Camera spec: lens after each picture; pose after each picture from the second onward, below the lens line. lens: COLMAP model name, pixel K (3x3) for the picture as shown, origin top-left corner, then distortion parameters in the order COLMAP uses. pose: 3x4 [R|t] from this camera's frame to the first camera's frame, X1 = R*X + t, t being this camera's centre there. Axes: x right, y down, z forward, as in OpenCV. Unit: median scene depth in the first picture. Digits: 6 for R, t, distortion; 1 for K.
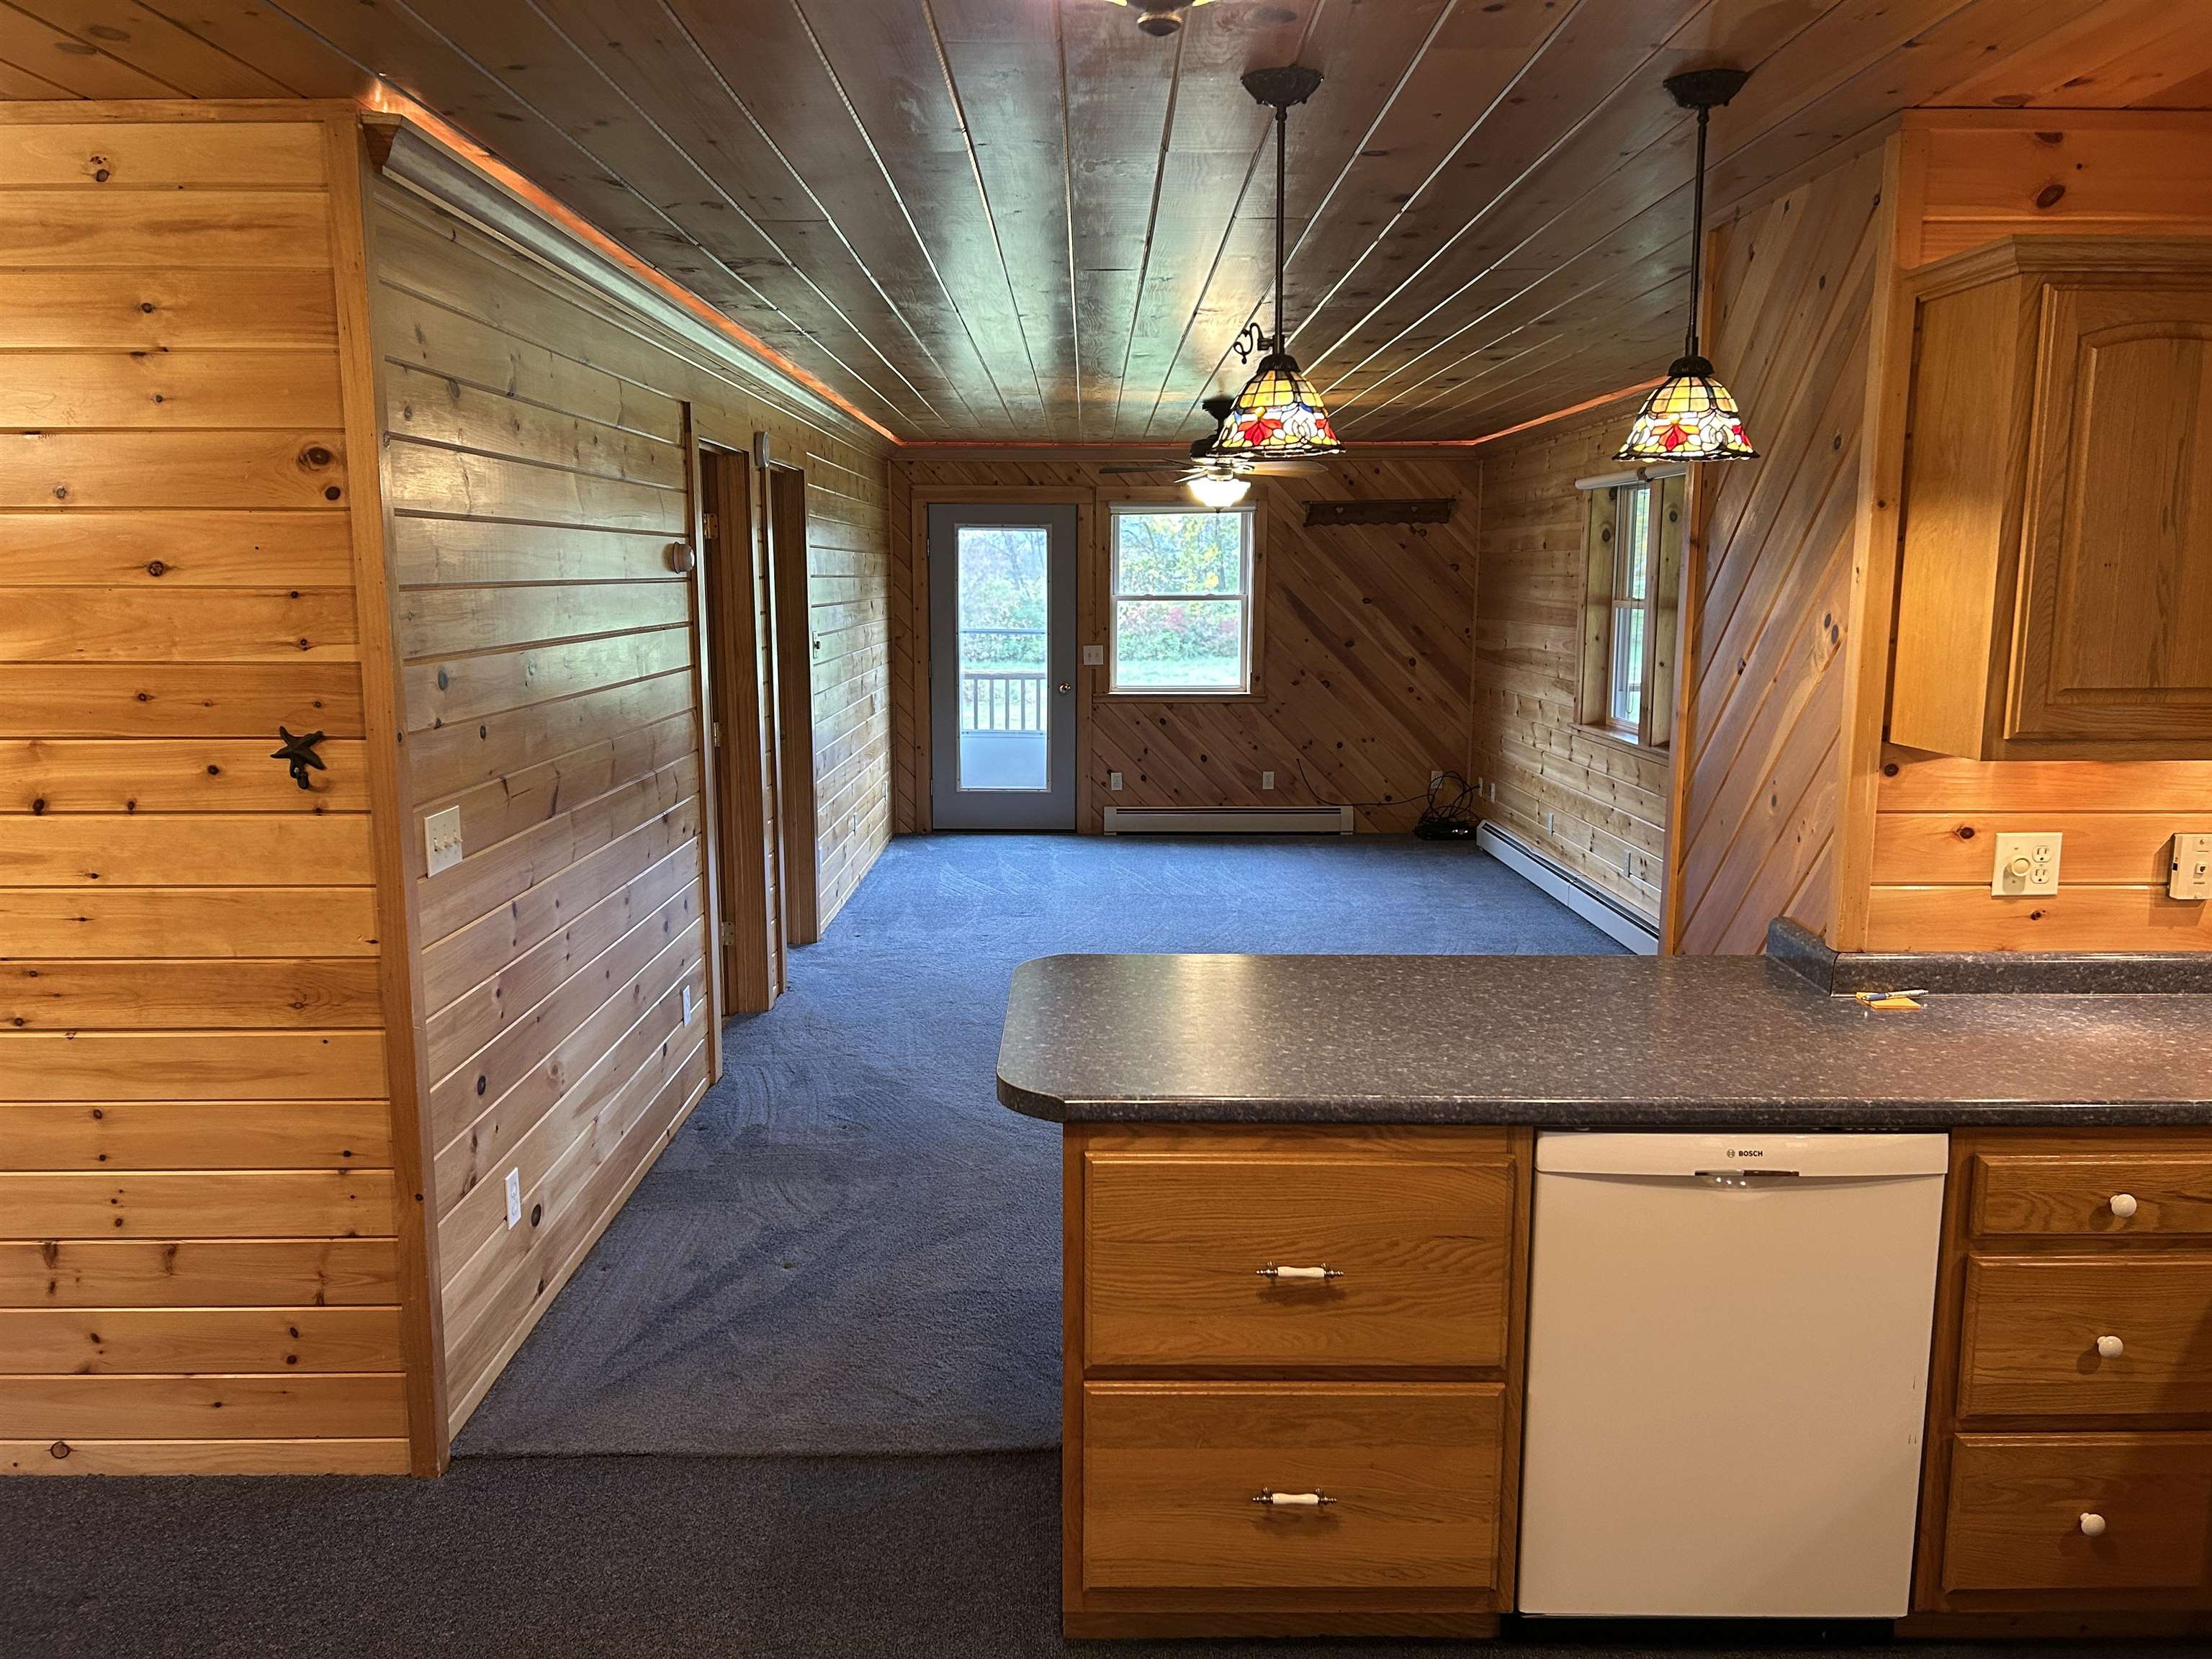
lens RADIAL K [[1653.1, 0, 1091.5], [0, 1653.1, 845.1], [0, 0, 1]] dist [0.073586, -0.079020]
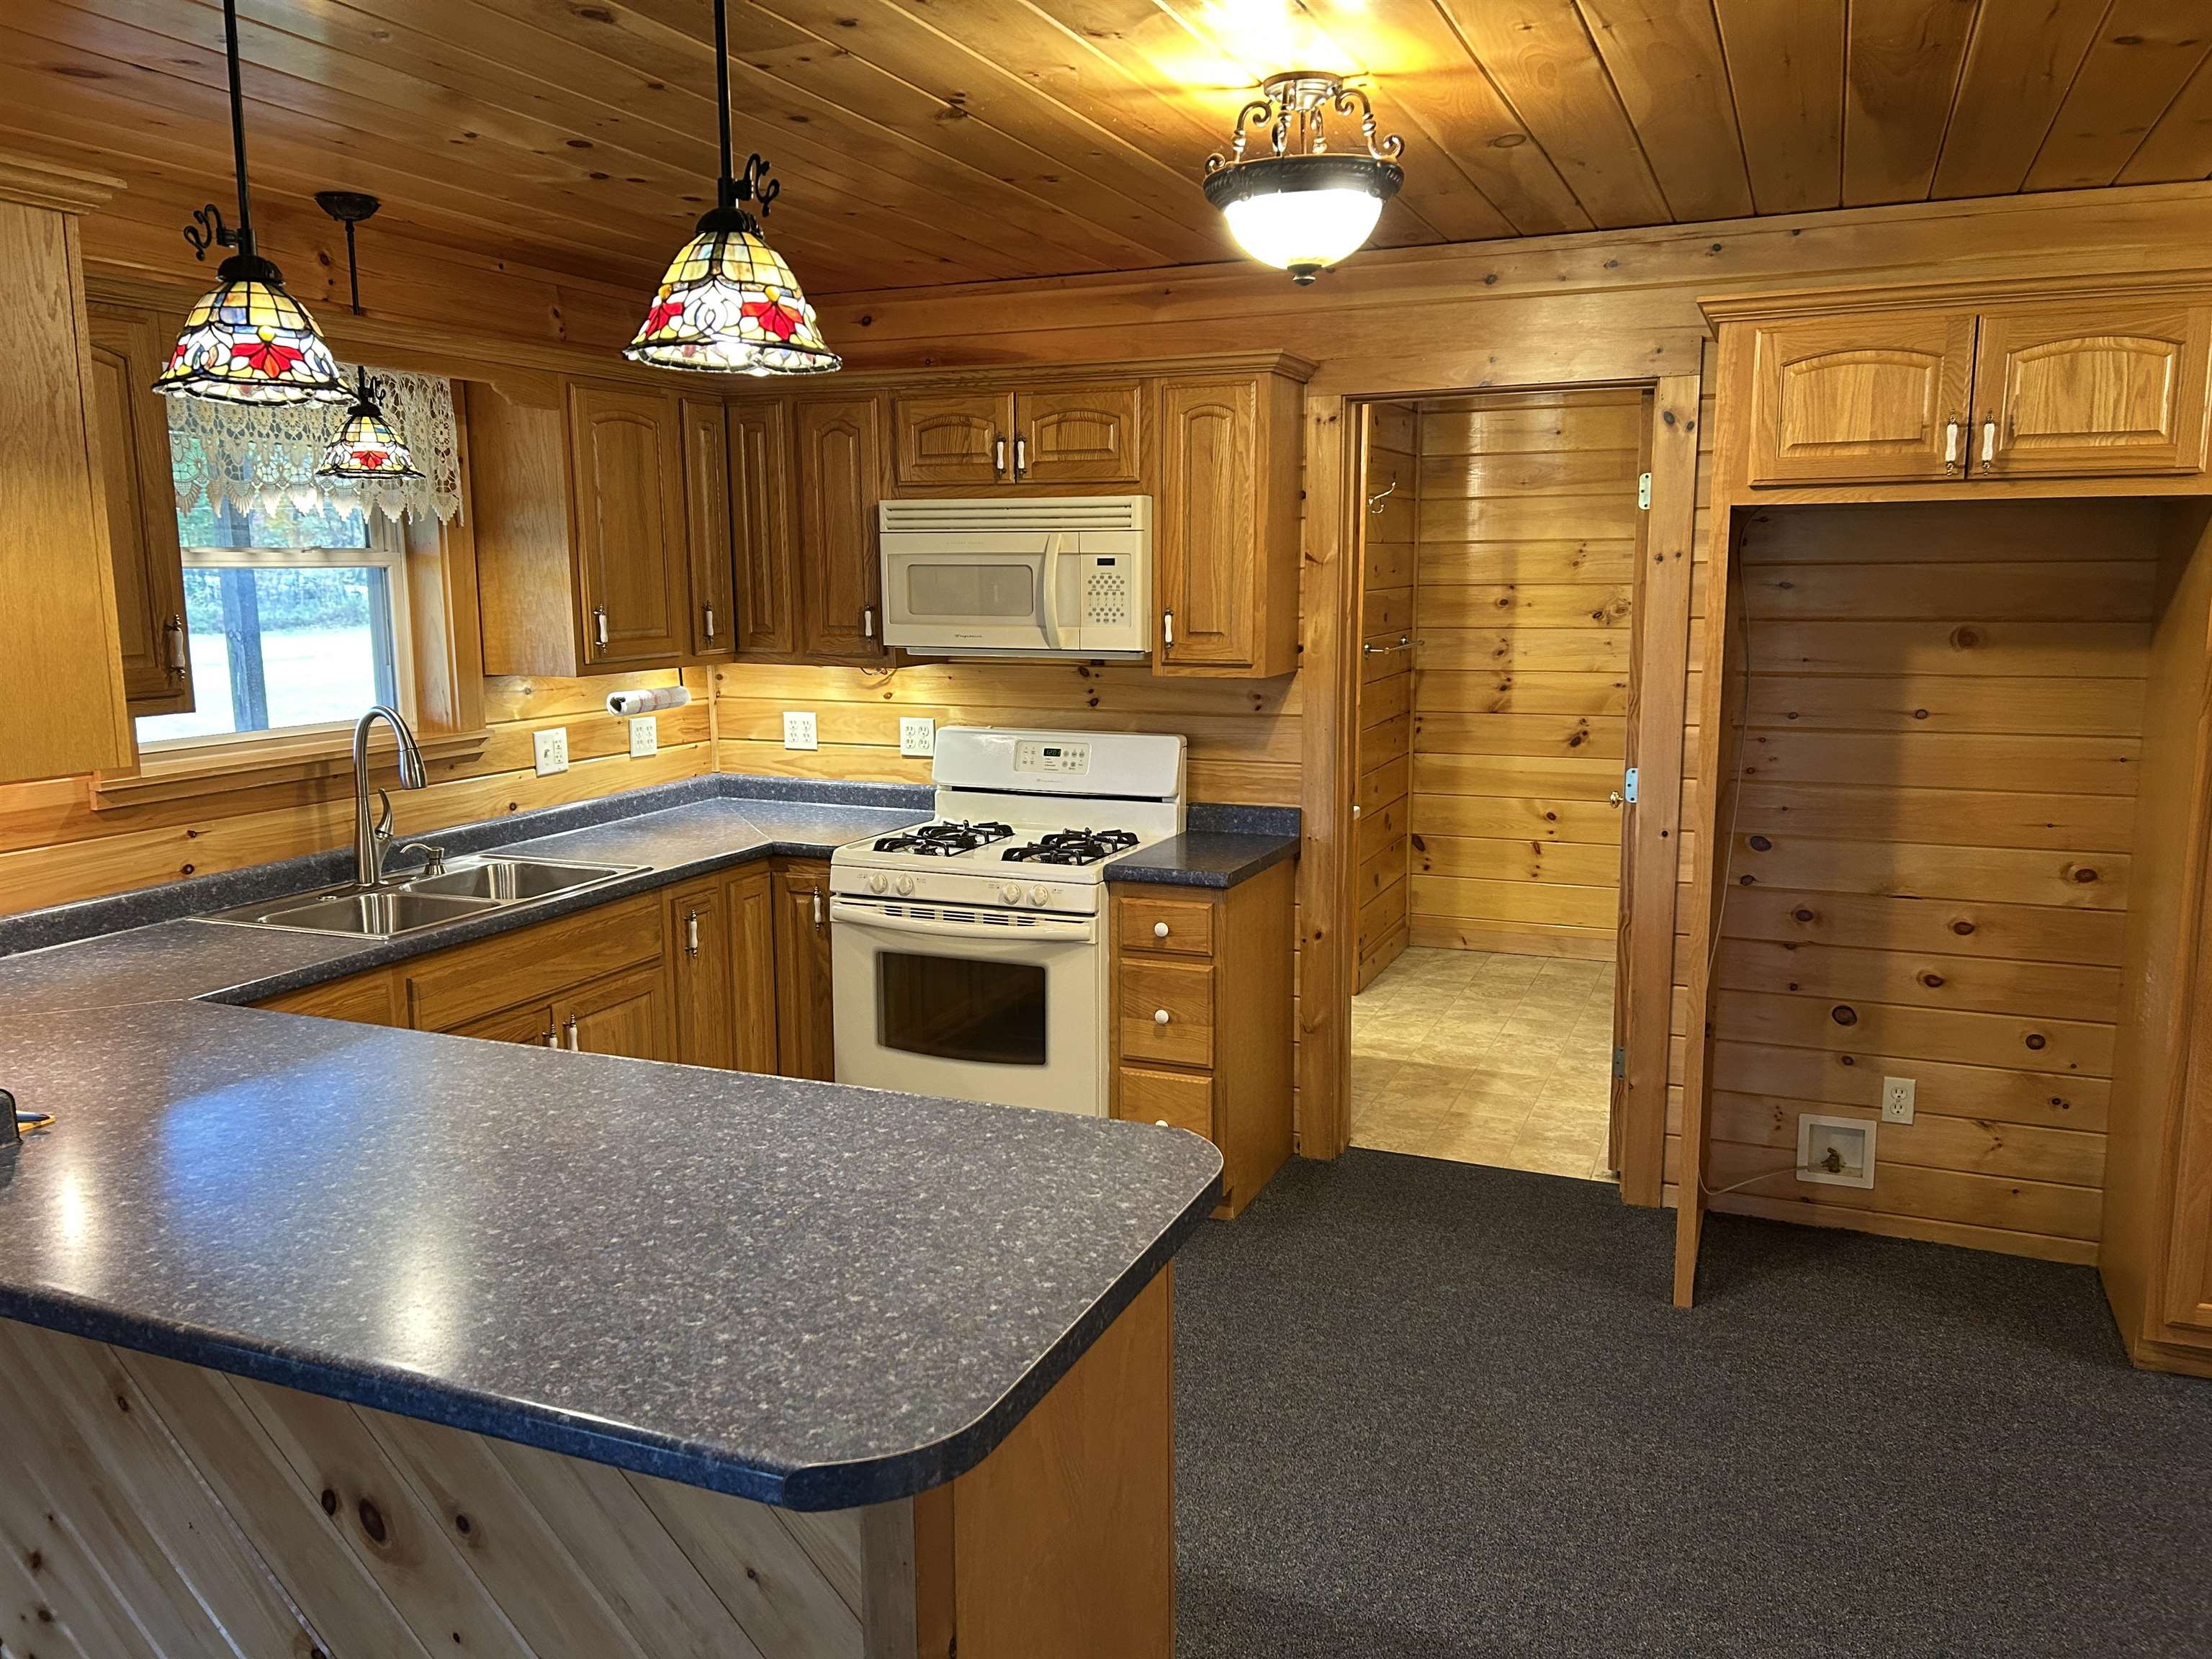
lens RADIAL K [[1653.1, 0, 1091.5], [0, 1653.1, 845.1], [0, 0, 1]] dist [0.073586, -0.079020]
pose [[-0.913270, -0.061238, 0.402725, -0.262651], [0.073974, 0.947266, 0.311794, -0.222179], [-0.400582, 0.314544, -0.860579, 1.398502]]
